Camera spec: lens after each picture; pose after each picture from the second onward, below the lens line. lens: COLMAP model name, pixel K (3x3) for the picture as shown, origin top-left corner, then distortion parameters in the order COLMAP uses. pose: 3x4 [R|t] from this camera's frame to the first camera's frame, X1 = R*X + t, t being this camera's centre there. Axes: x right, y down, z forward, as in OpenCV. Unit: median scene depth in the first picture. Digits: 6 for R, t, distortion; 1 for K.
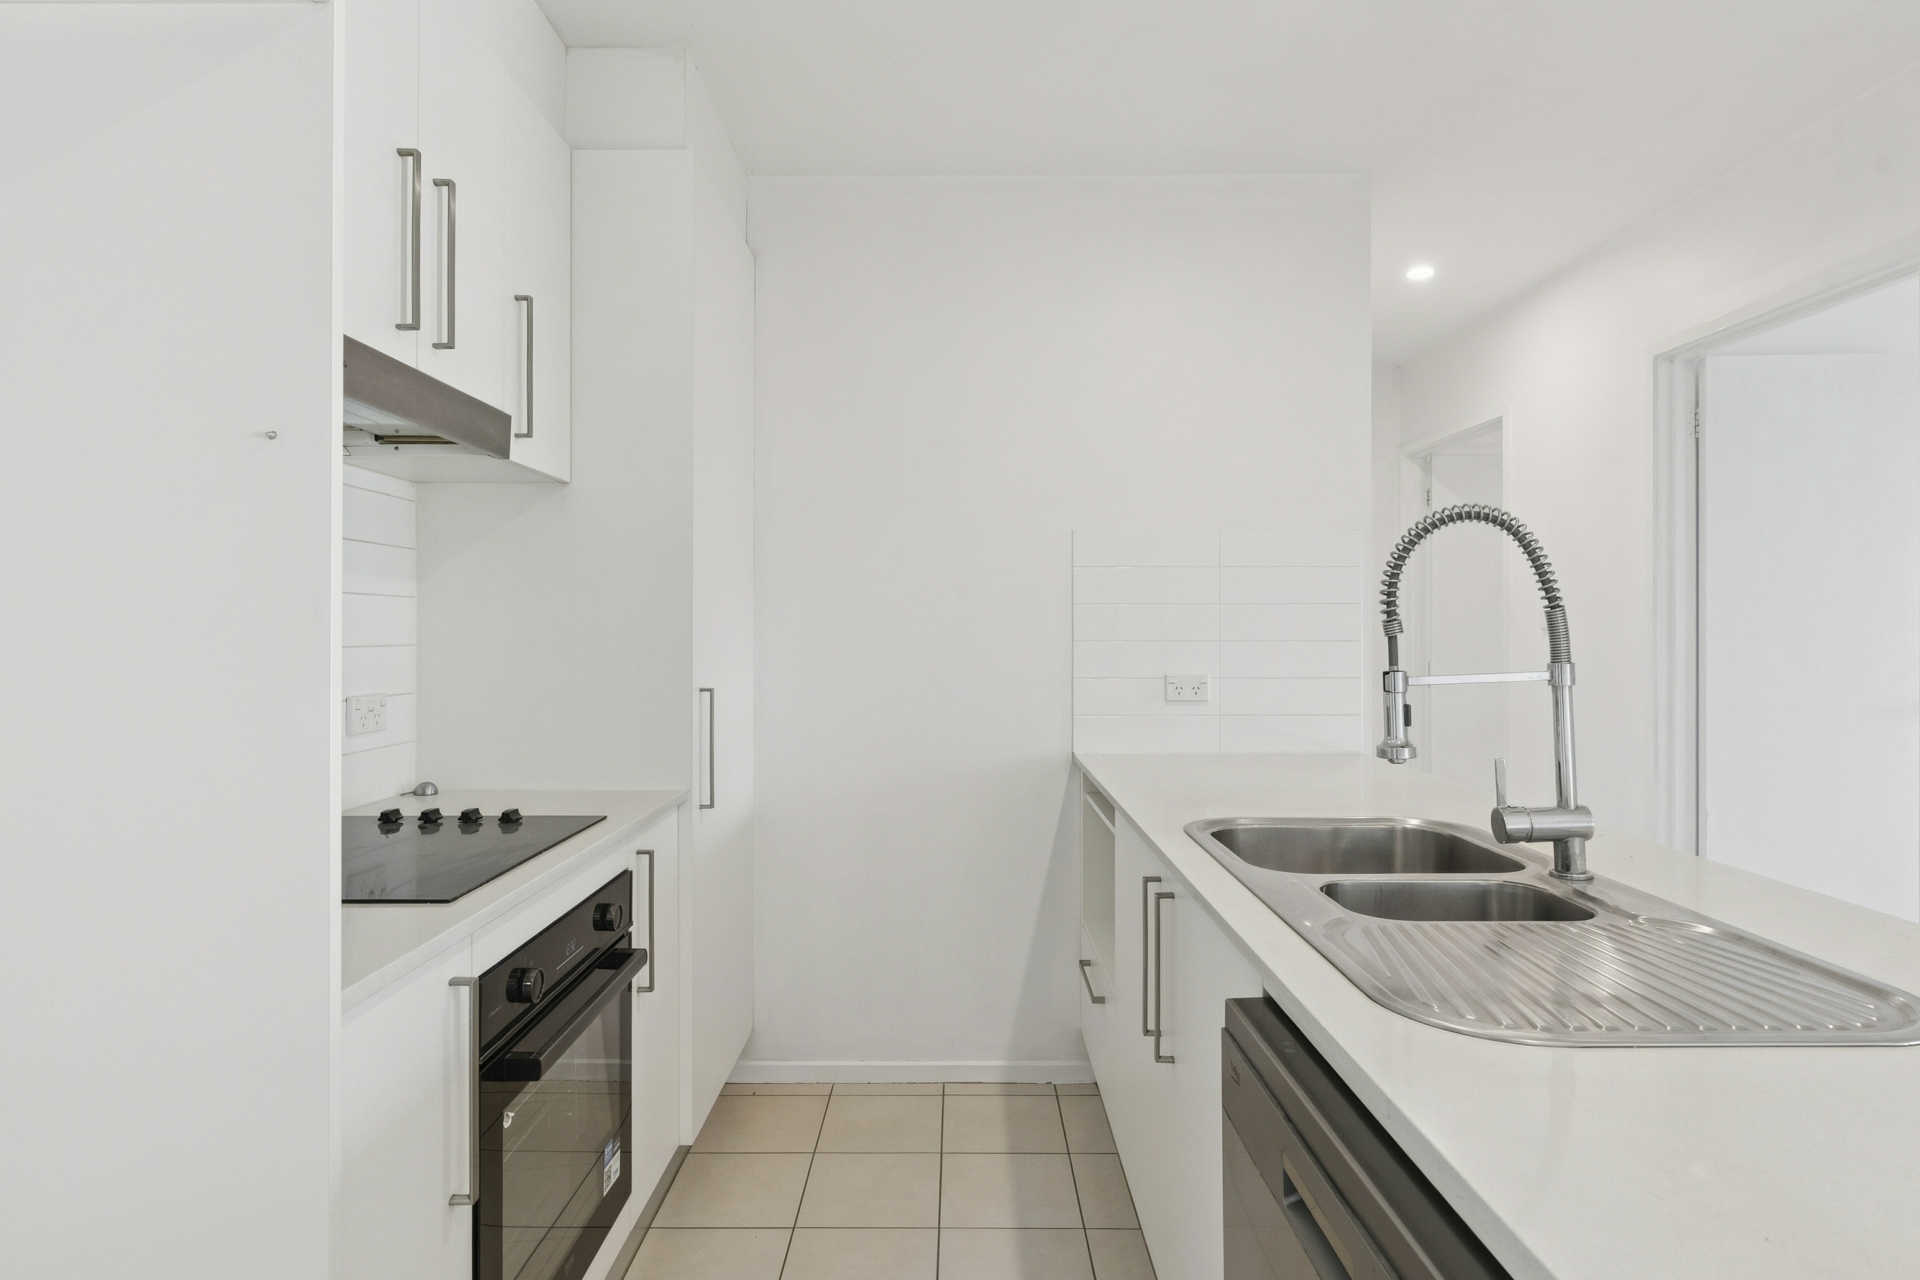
lens RADIAL K [[1012.0, 0, 958.5], [0, 1012.0, 635.4], [0, 0, 1]] dist [-0.000656, -0.000051]
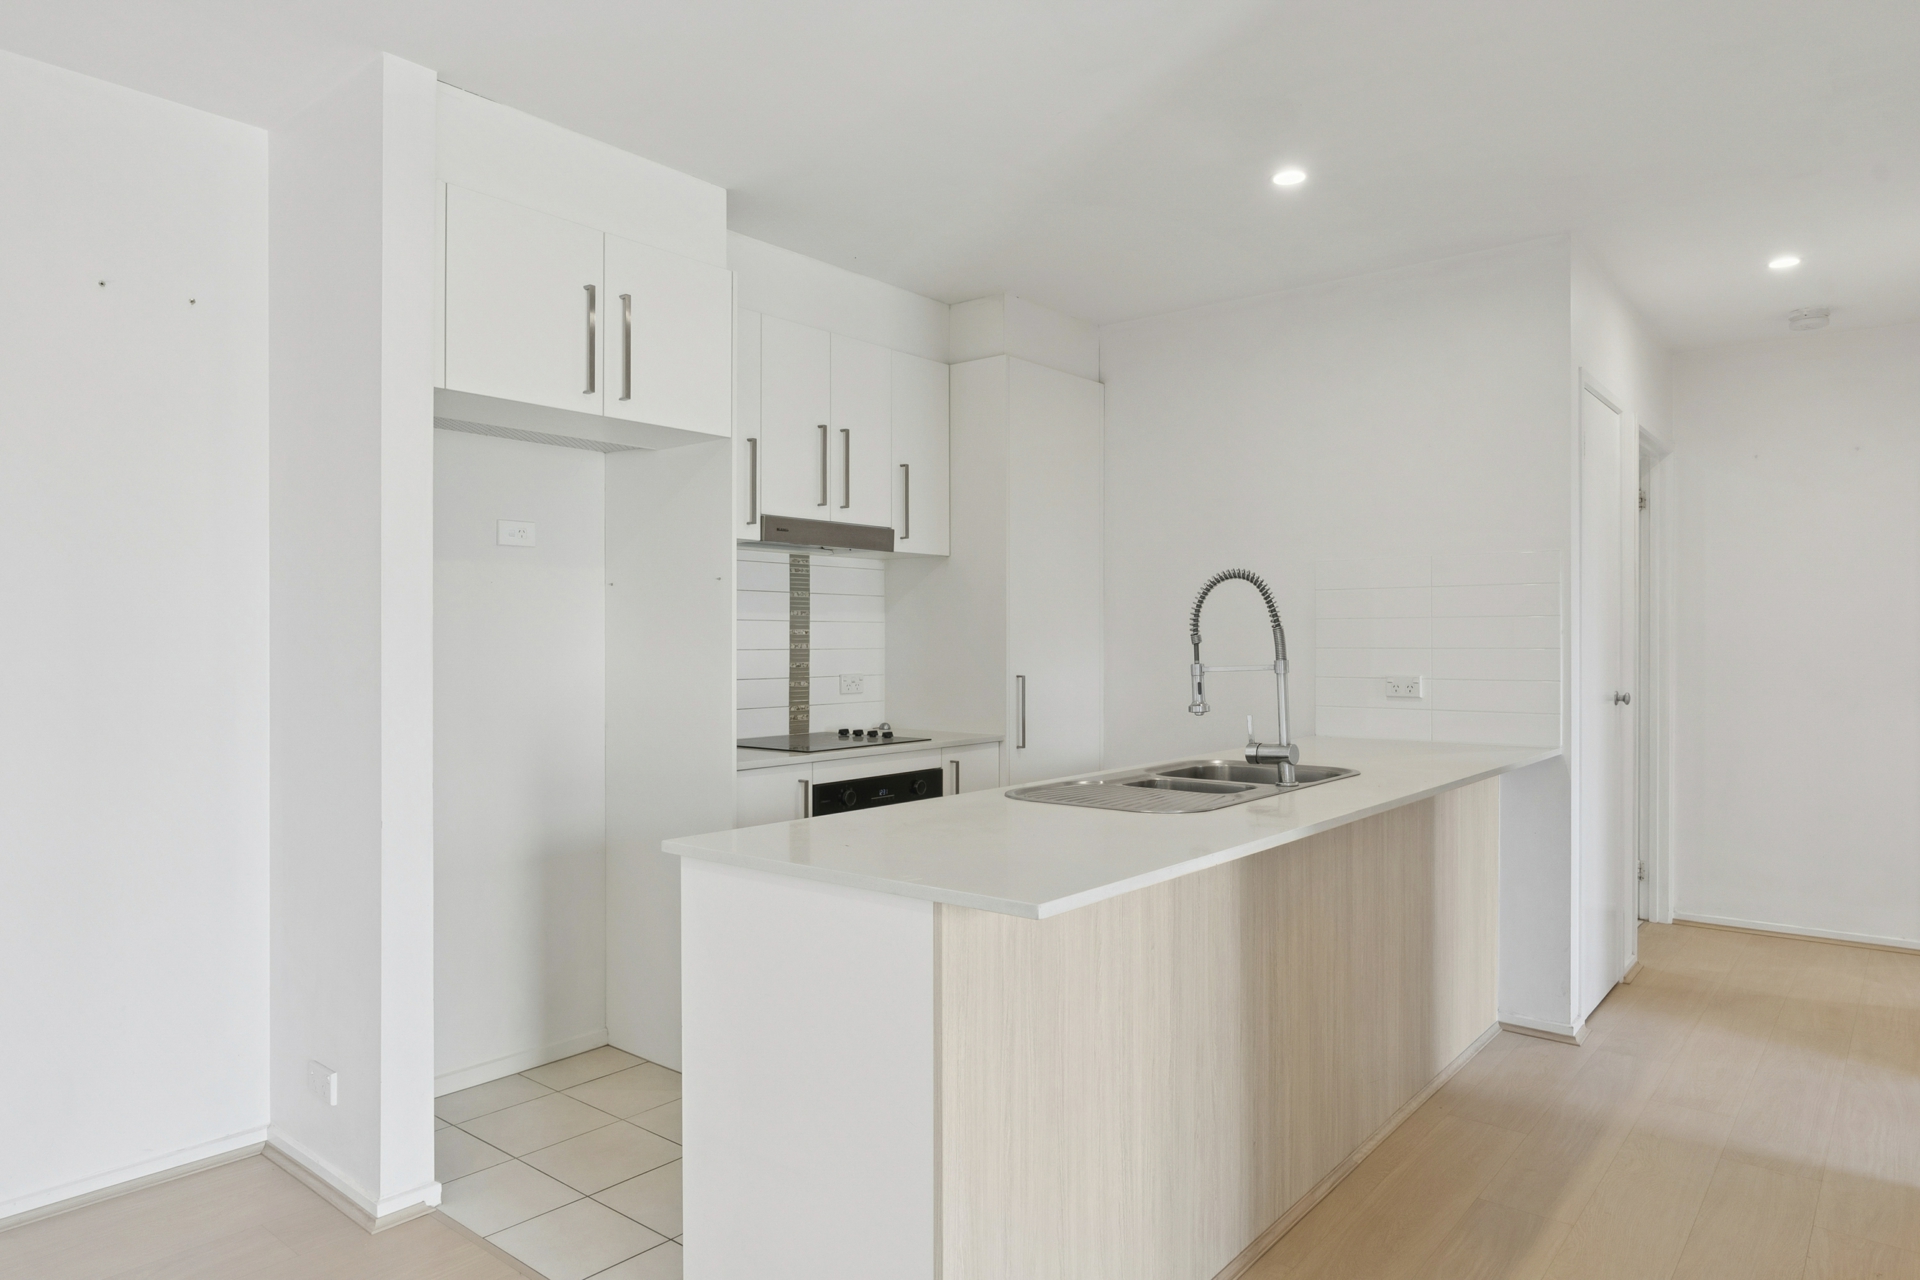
lens RADIAL K [[1182.3, 0, 957.9], [0, 1182.3, 640.6], [0, 0, 1]] dist [-0.000275, -0.000182]
pose [[0.774665, -0.001673, -0.632369, 0.962431], [0.000039, 0.999997, -0.002598, 0.000639], [0.632371, 0.001988, 0.774663, -0.595962]]
